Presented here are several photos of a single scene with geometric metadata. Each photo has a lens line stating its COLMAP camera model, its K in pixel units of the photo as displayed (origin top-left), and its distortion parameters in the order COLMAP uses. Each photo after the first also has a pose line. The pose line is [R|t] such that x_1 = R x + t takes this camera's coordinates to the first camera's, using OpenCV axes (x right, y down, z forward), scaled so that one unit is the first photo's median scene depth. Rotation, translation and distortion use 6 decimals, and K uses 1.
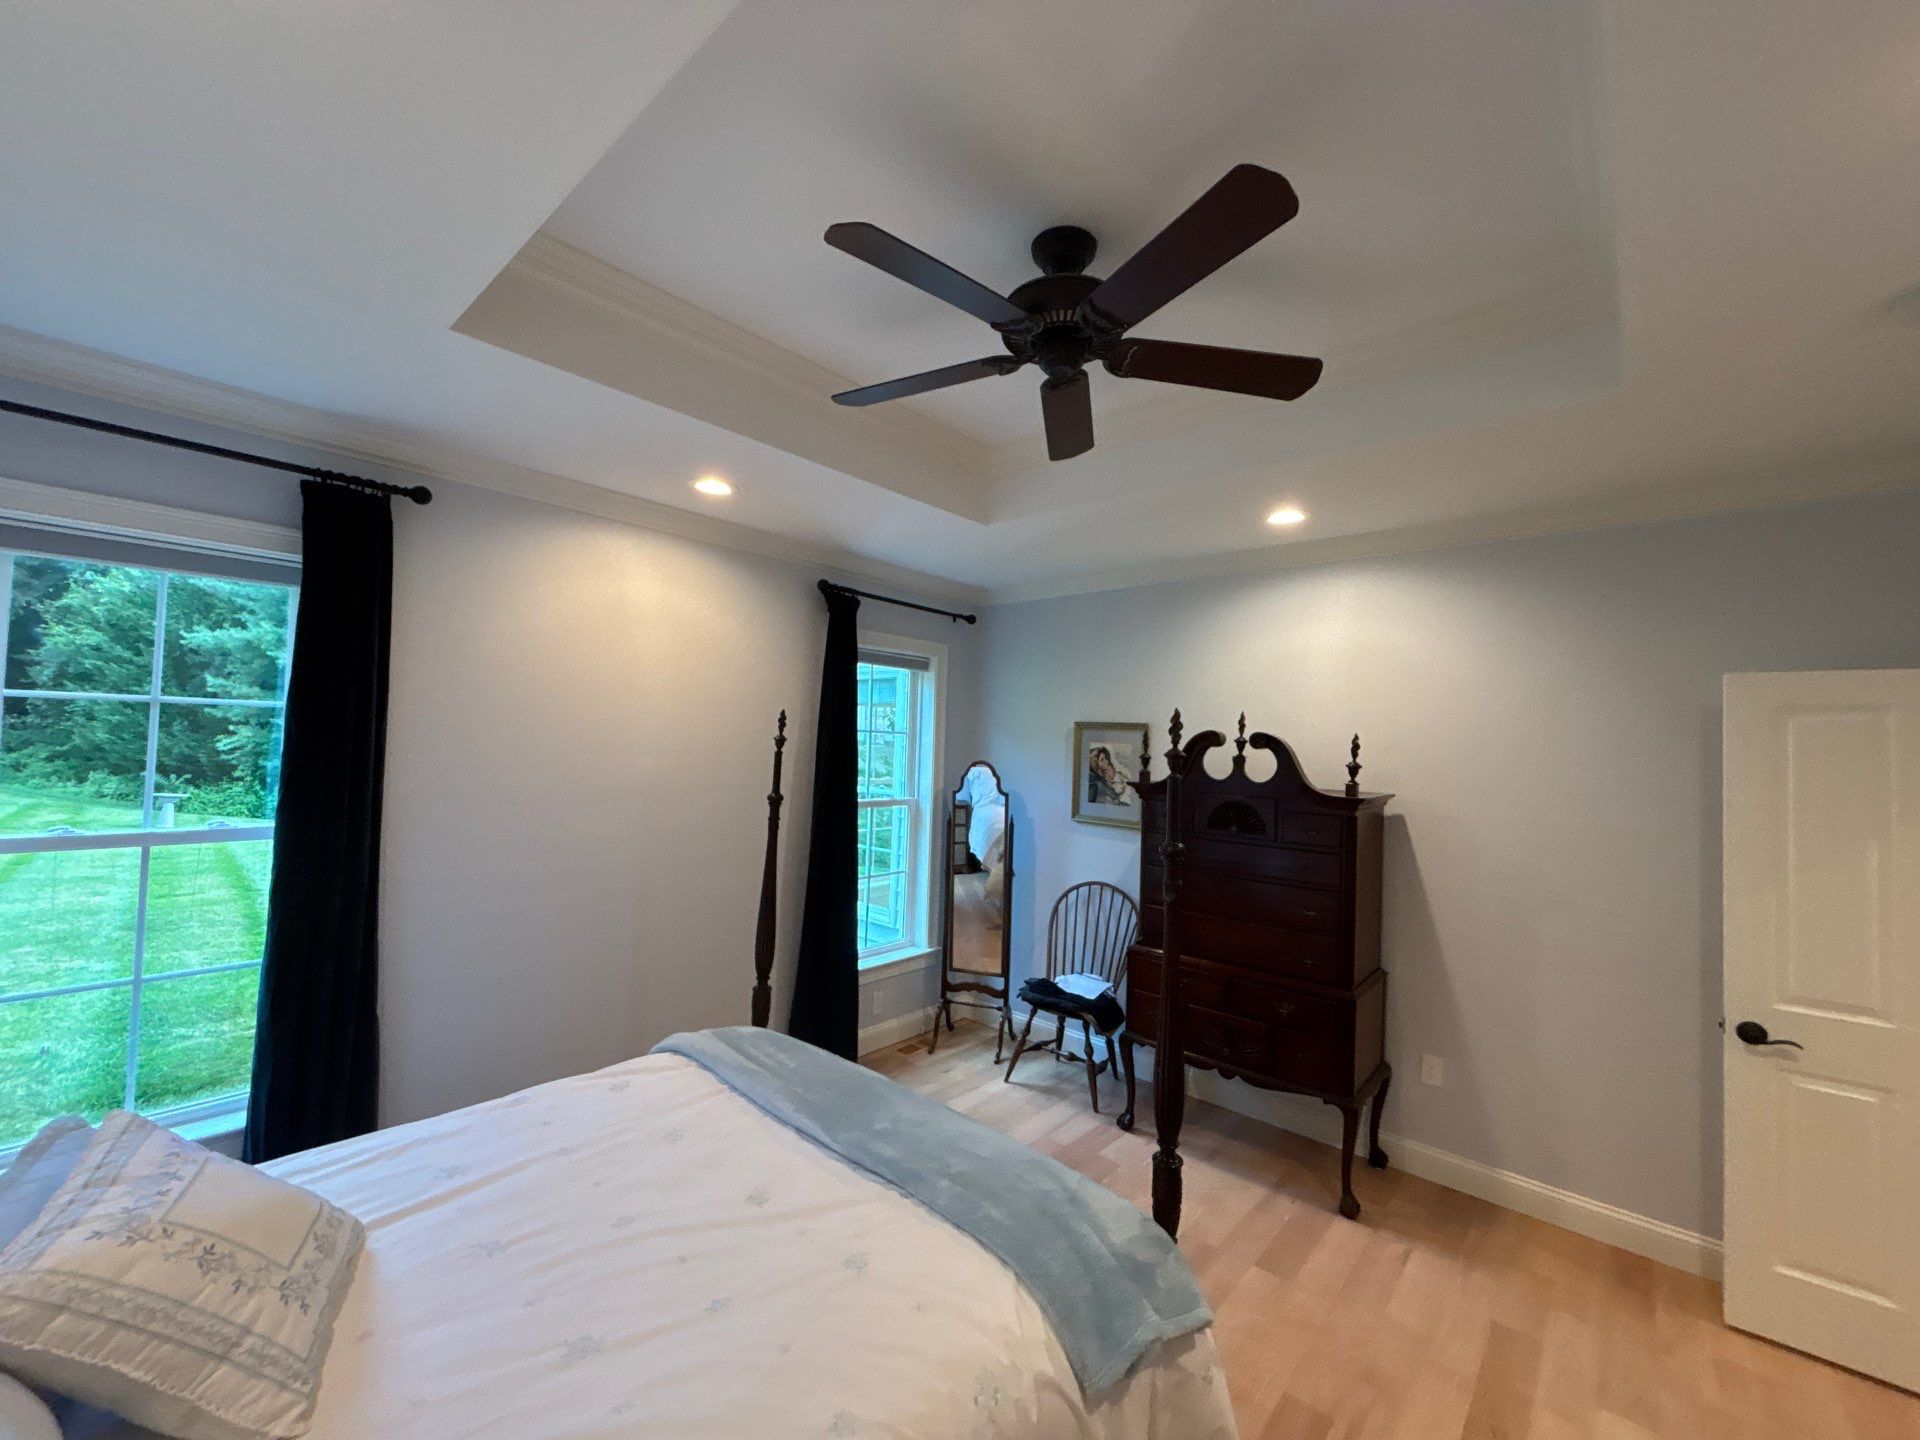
lens RADIAL K [[774.4, 0, 956.9], [0, 774.4, 718.9], [0, 0, 1]] dist [-0.001447, 0.001393]
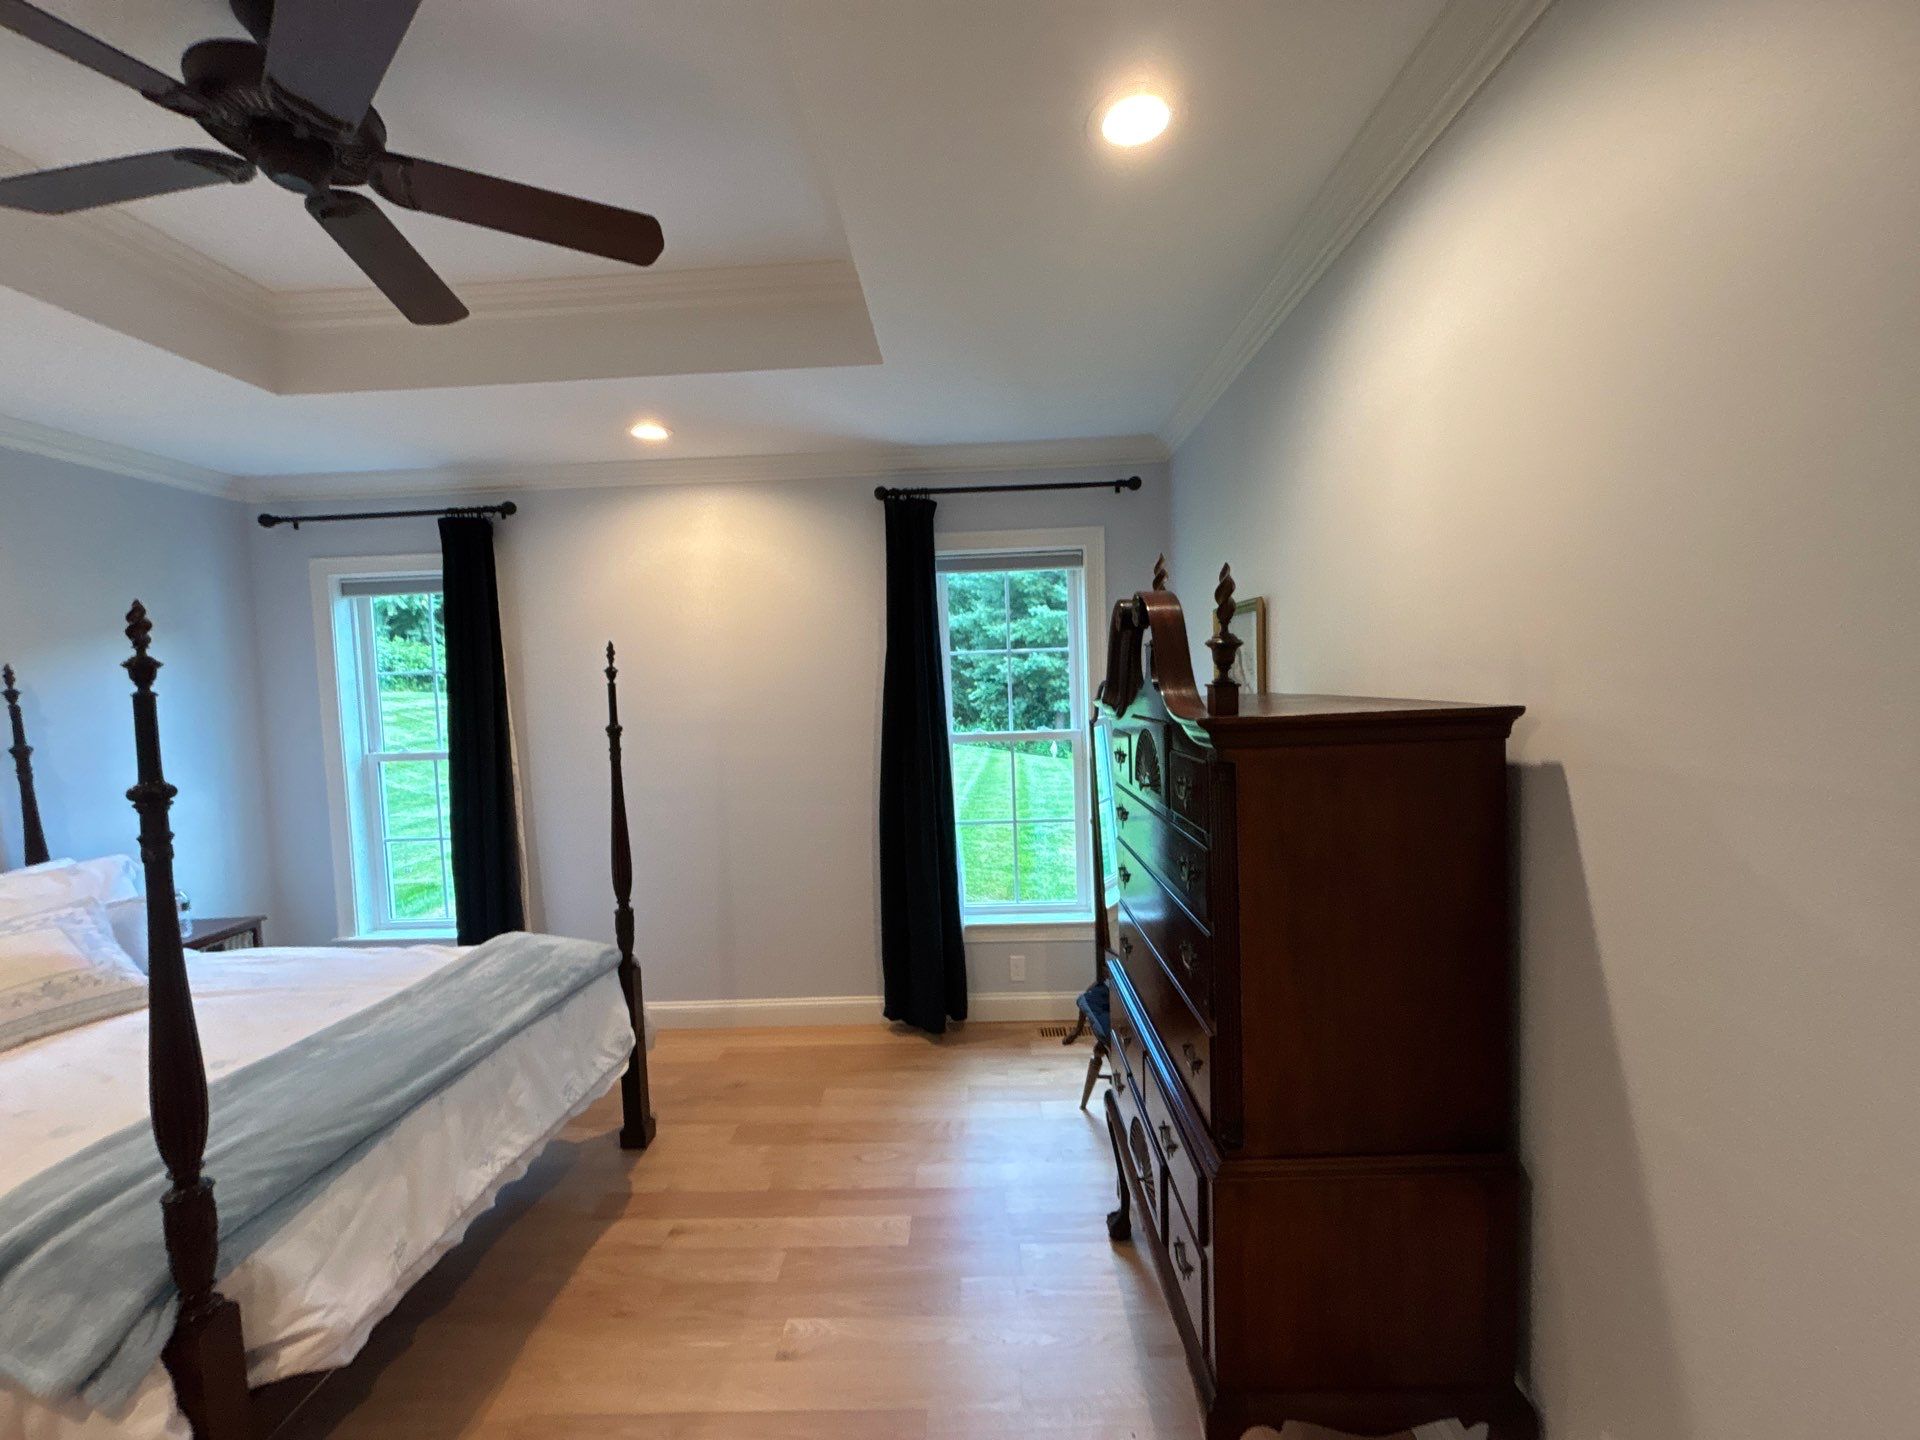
lens RADIAL K [[769.4, 0, 957.5], [0, 769.4, 719.2], [0, 0, 1]] dist [0.000158, -0.000435]
pose [[0.640980, -0.016804, -0.767374, 0.934279], [0.080462, 0.995723, 0.045404, 0.089036], [0.763329, -0.090848, 0.639590, 0.782962]]
